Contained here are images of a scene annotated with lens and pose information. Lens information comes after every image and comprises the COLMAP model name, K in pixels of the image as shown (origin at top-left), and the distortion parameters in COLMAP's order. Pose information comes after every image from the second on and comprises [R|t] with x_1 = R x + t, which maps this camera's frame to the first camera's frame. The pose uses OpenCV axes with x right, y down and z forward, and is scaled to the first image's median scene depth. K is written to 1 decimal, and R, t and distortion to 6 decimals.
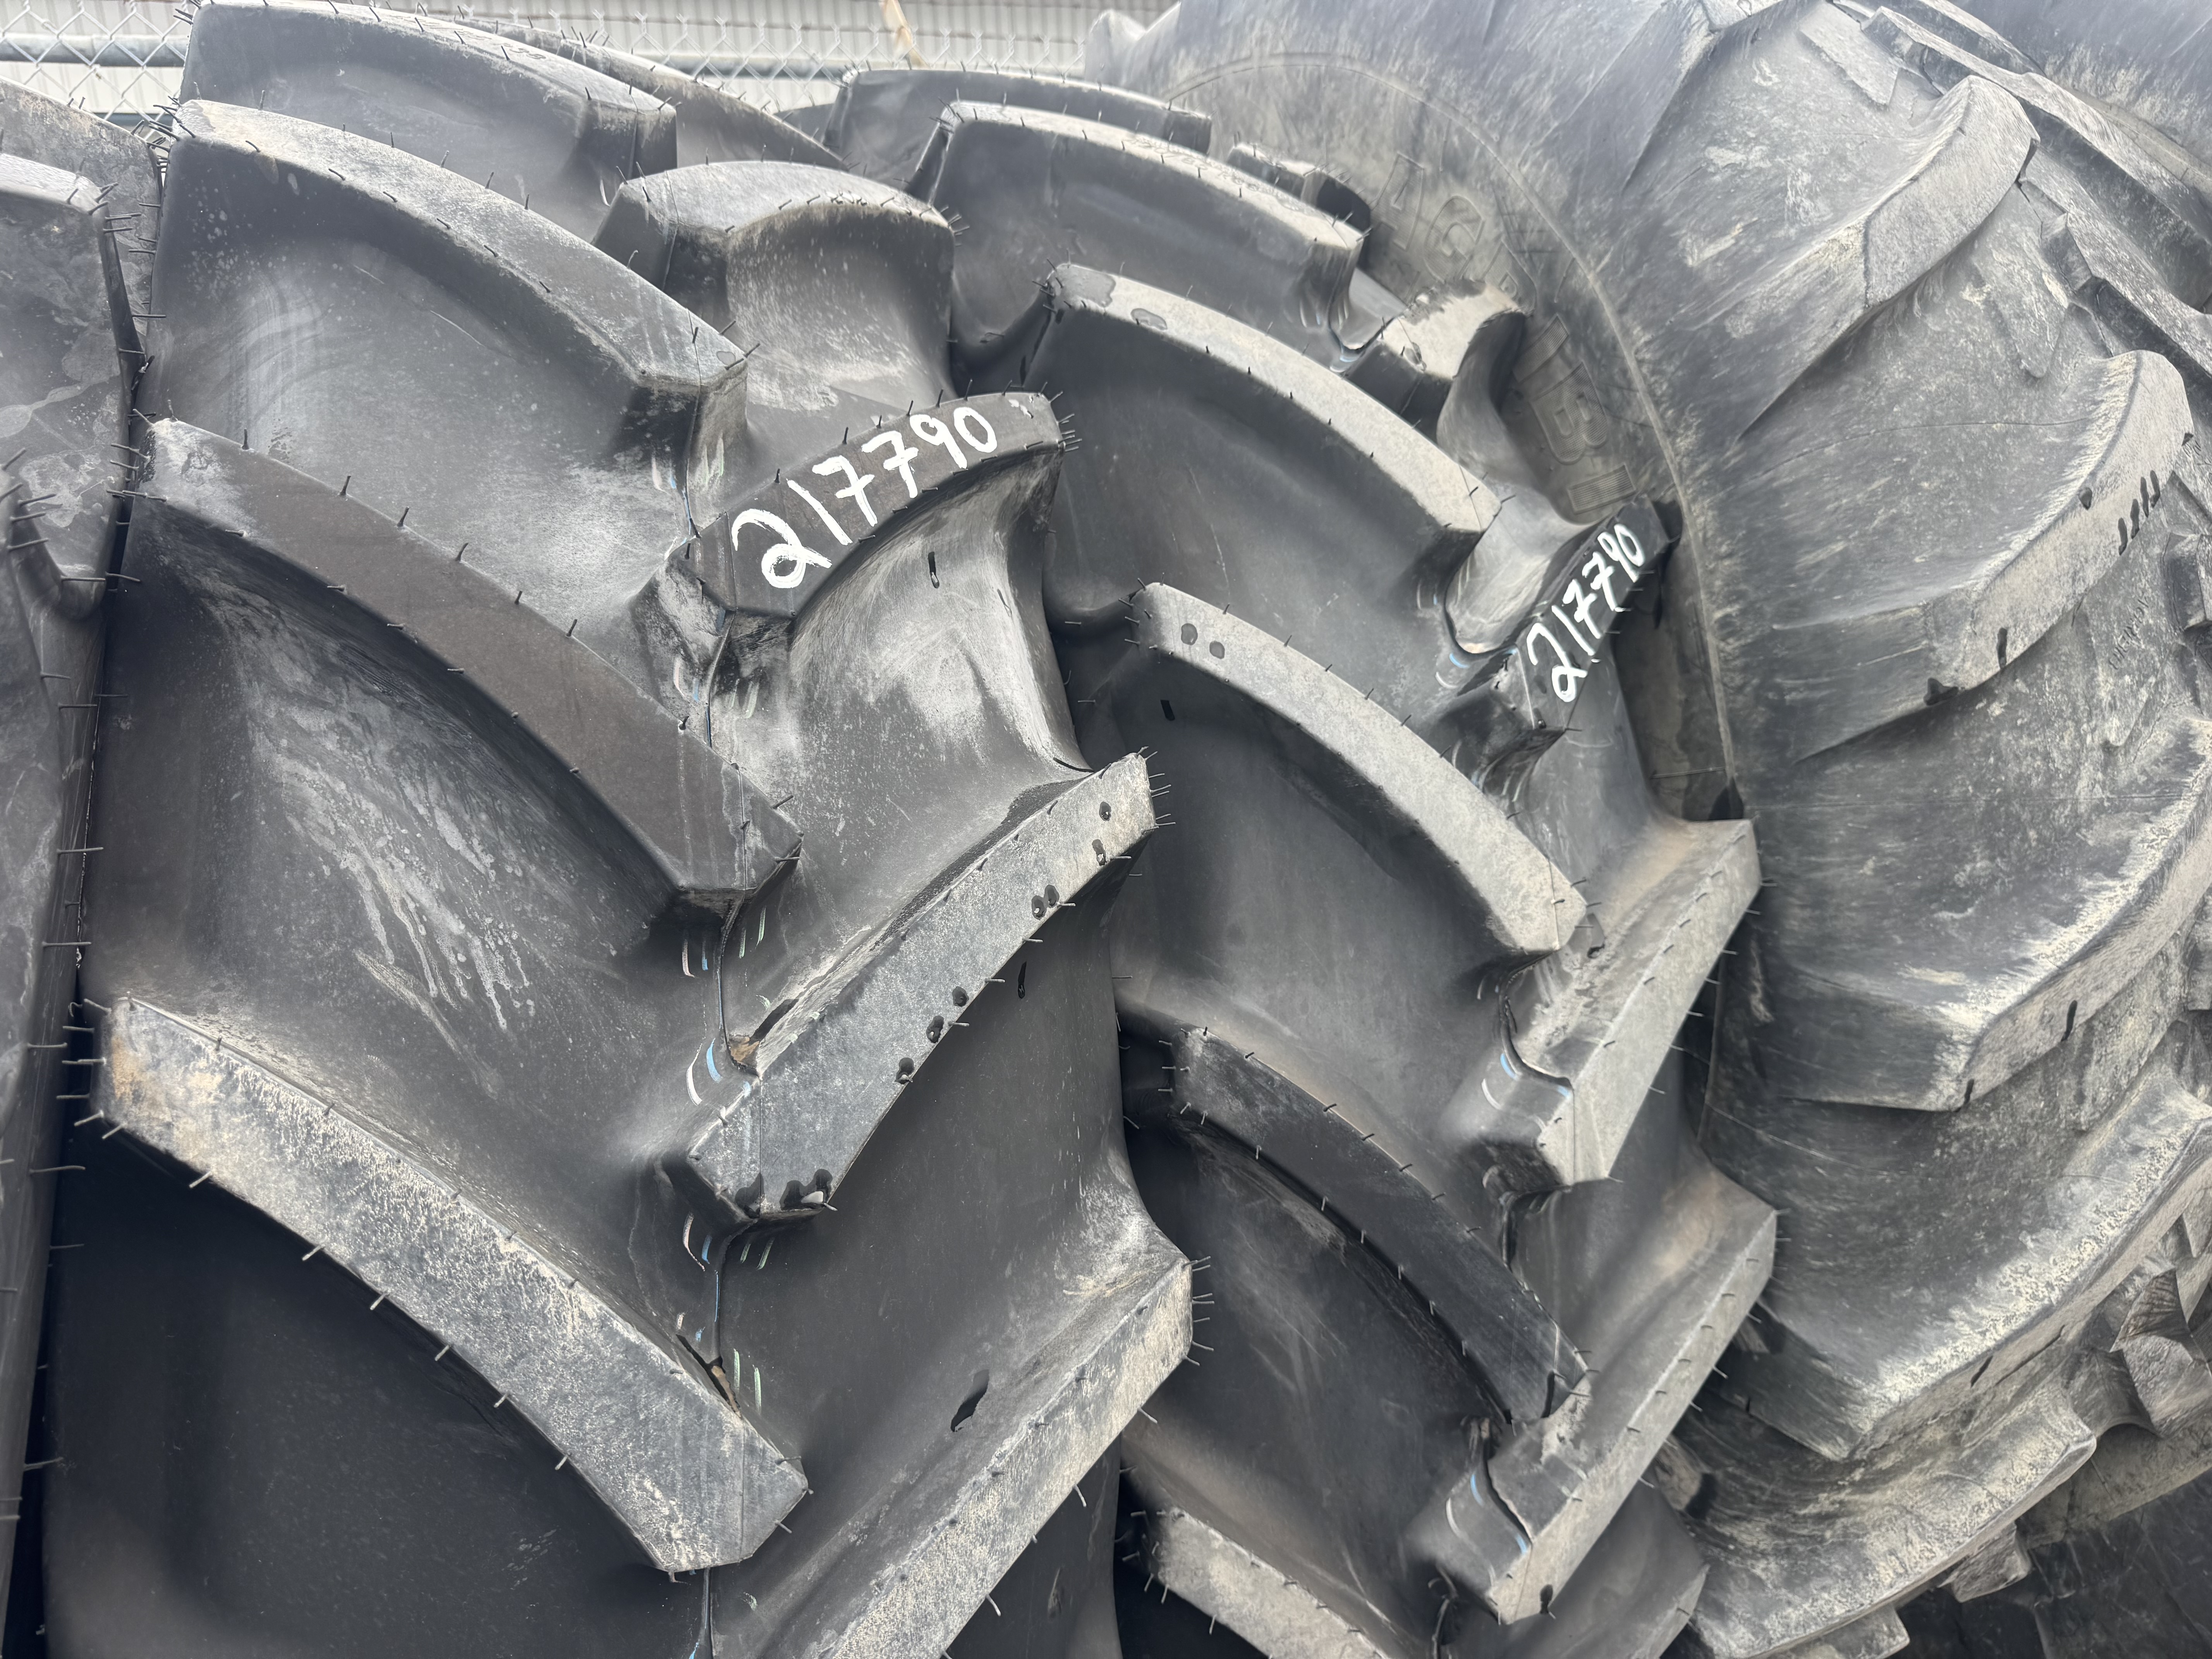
lens RADIAL K [[1634.2, 0, 1116.4], [0, 1634.2, 832.9], [0, 0, 1]] dist [0.091645, -0.157919]
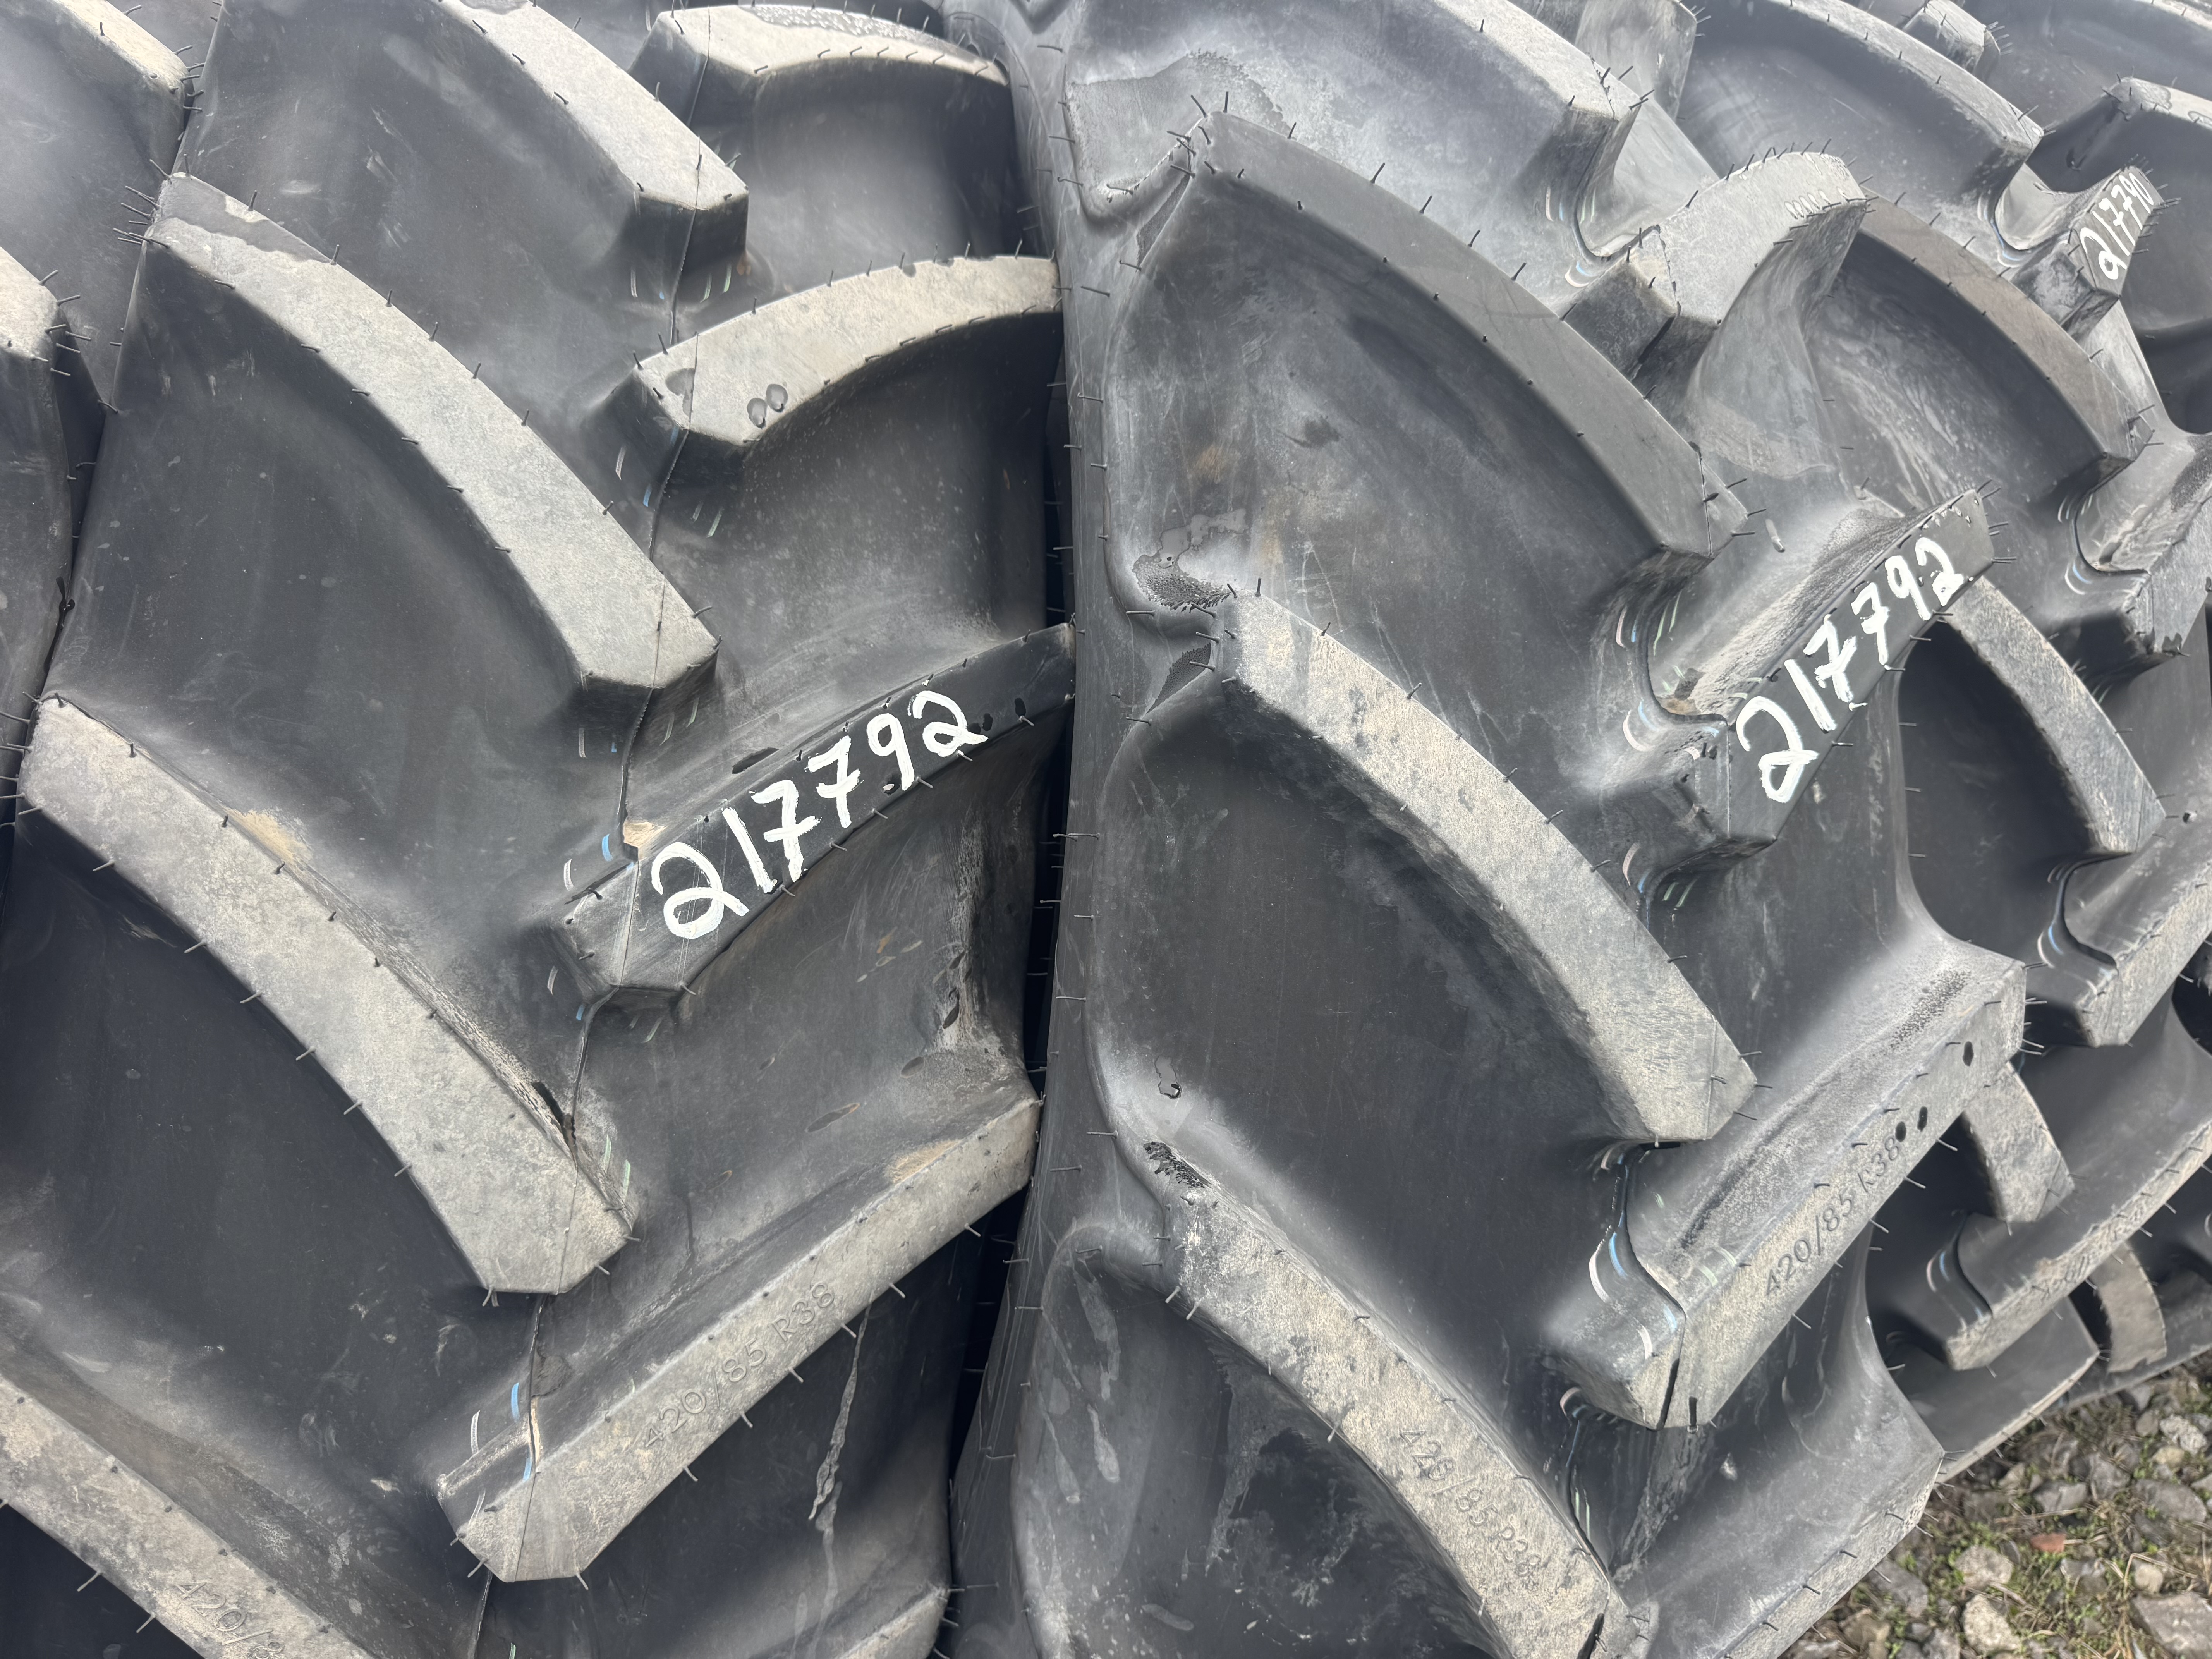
lens RADIAL K [[1680.2, 0, 1106.0], [0, 1680.2, 829.5], [0, 0, 1]] dist [0.028503, 0.000103]
pose [[0.994383, 0.065848, -0.082865, -0.788663], [-0.060518, 0.996031, 0.065271, 0.256914], [0.086834, -0.059889, 0.994421, -0.567007]]
